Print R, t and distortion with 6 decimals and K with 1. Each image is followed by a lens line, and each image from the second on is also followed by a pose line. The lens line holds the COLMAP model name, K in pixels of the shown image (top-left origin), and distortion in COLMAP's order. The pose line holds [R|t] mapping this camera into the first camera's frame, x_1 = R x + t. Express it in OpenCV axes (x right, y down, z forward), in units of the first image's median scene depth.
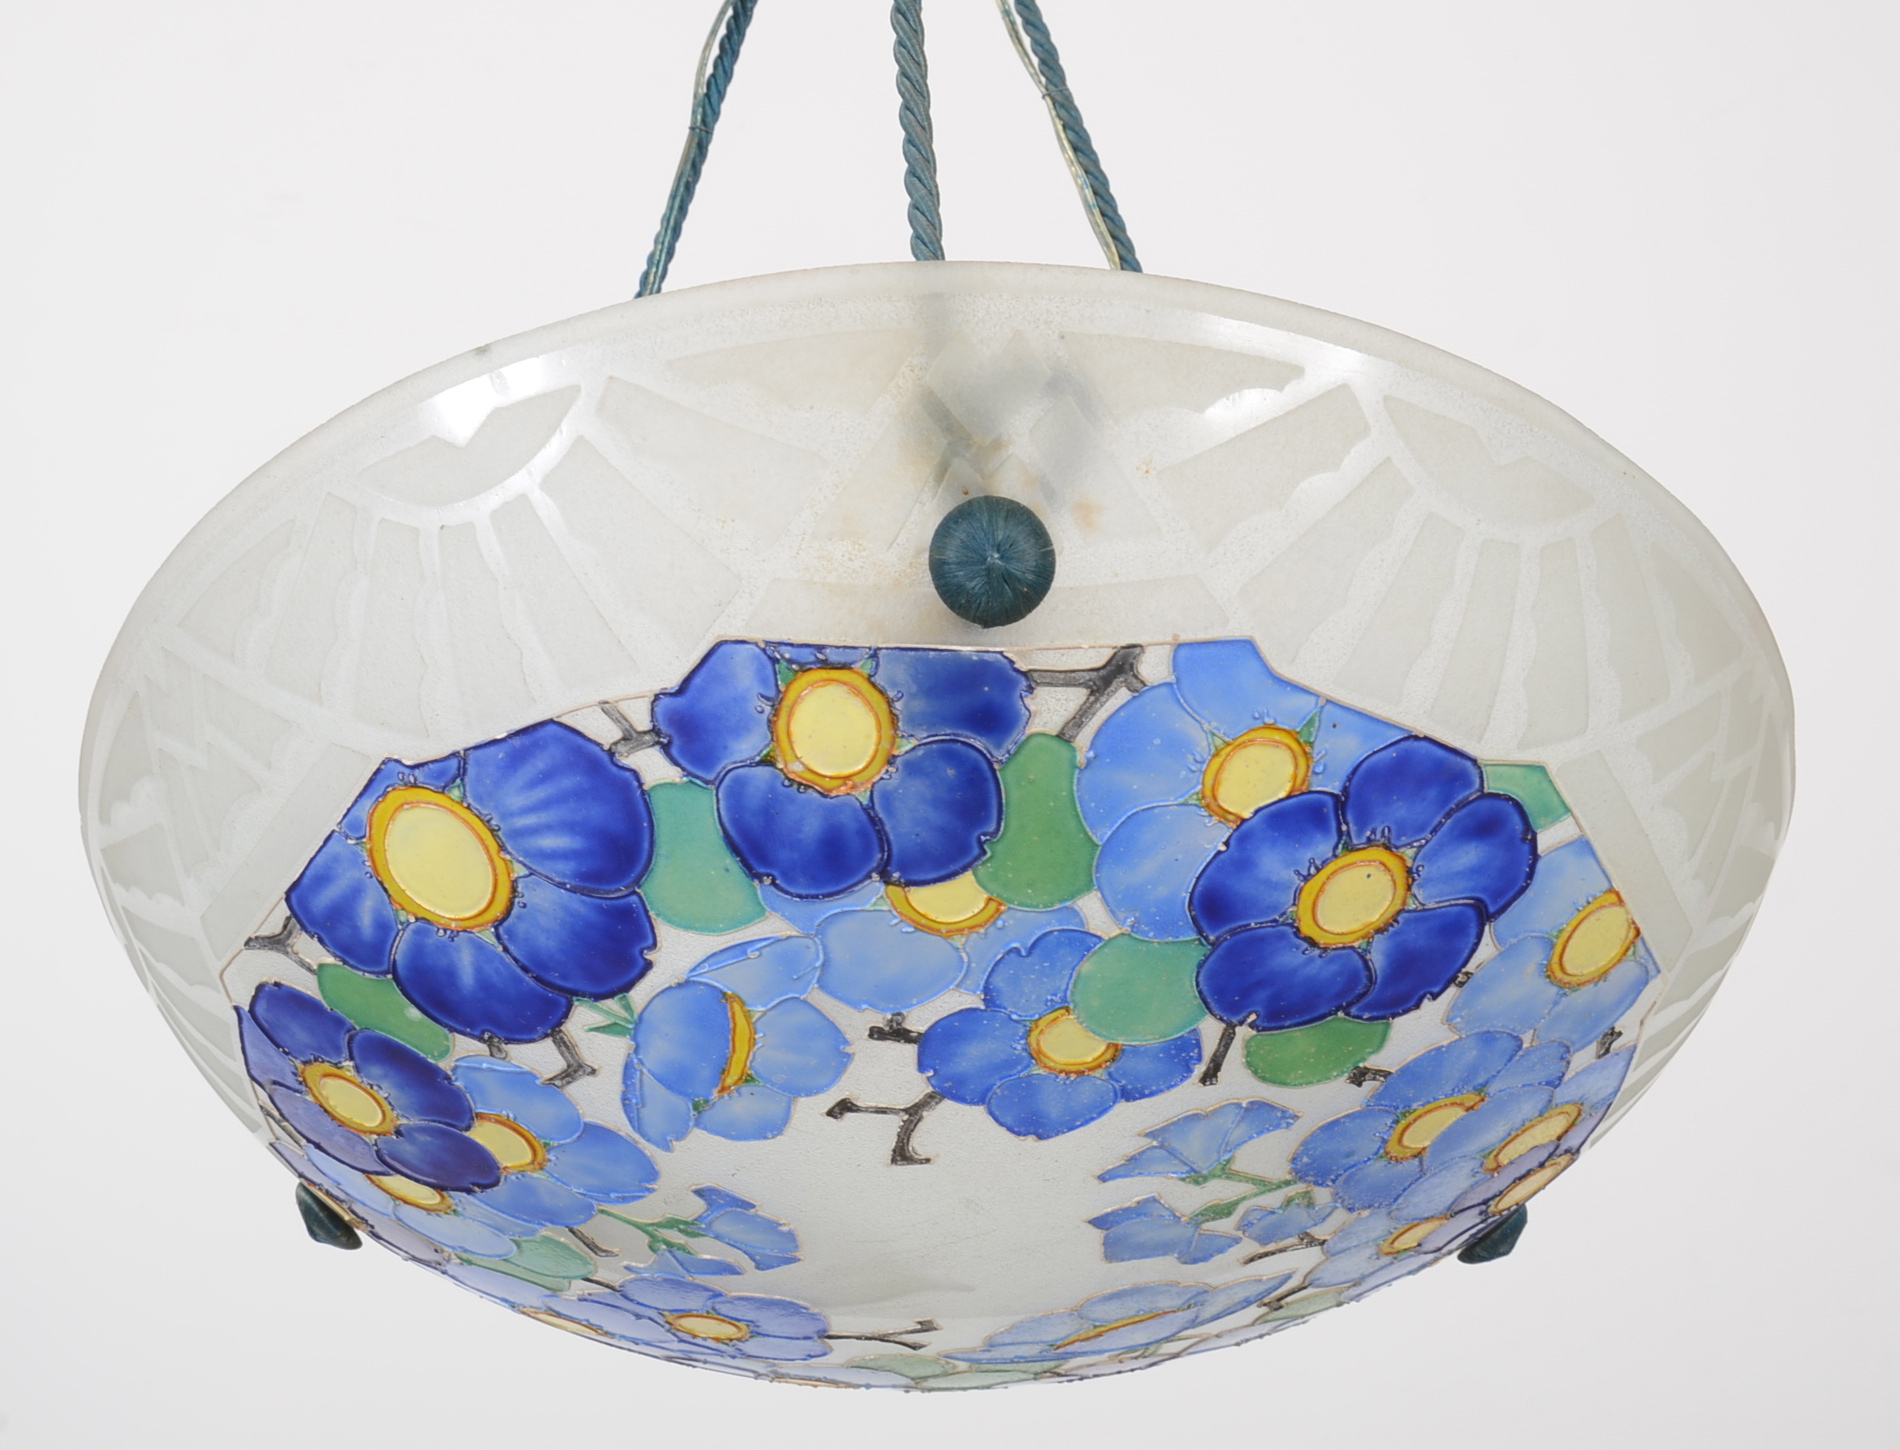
lens RADIAL K [[2307.9, 0, 801.2], [0, 2307.9, 726.3], [0, 0, 1]] dist [-0.023290, -0.010695]
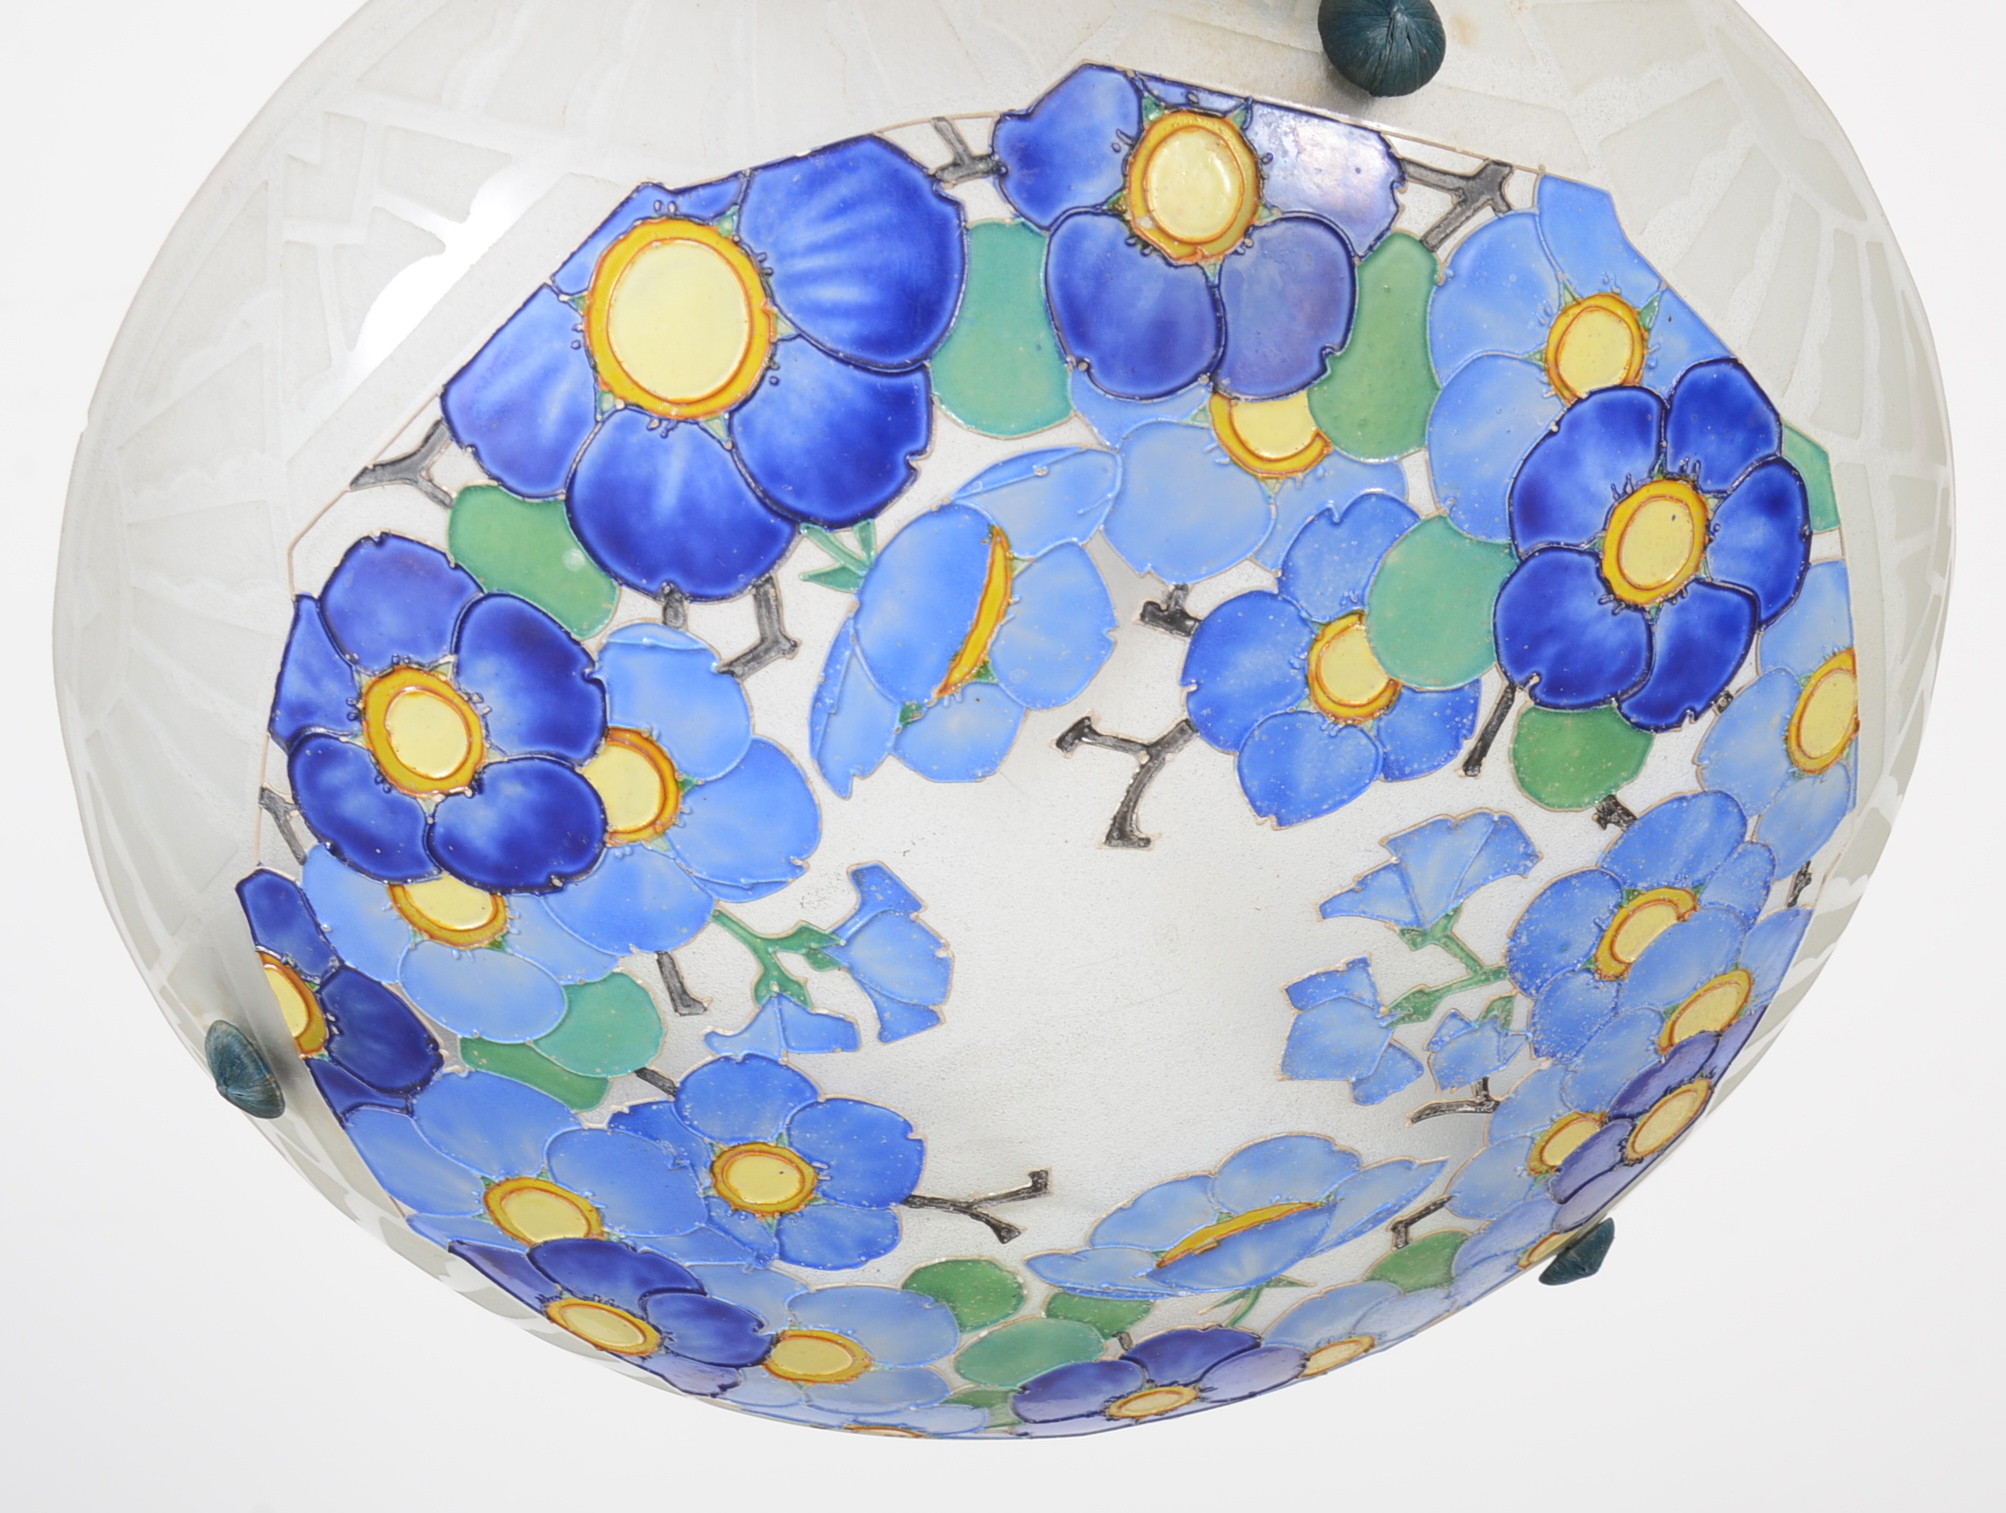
lens RADIAL K [[2298.8, 0, 1003.0], [0, 2298.8, 756.5], [0, 0, 1]] dist [-0.007088, 0.014336]
pose [[0.957467, 0.154619, 0.243619, -0.225163], [-0.069364, 0.942886, -0.325814, 0.476147], [-0.280081, 0.295058, 0.913507, 0.251616]]
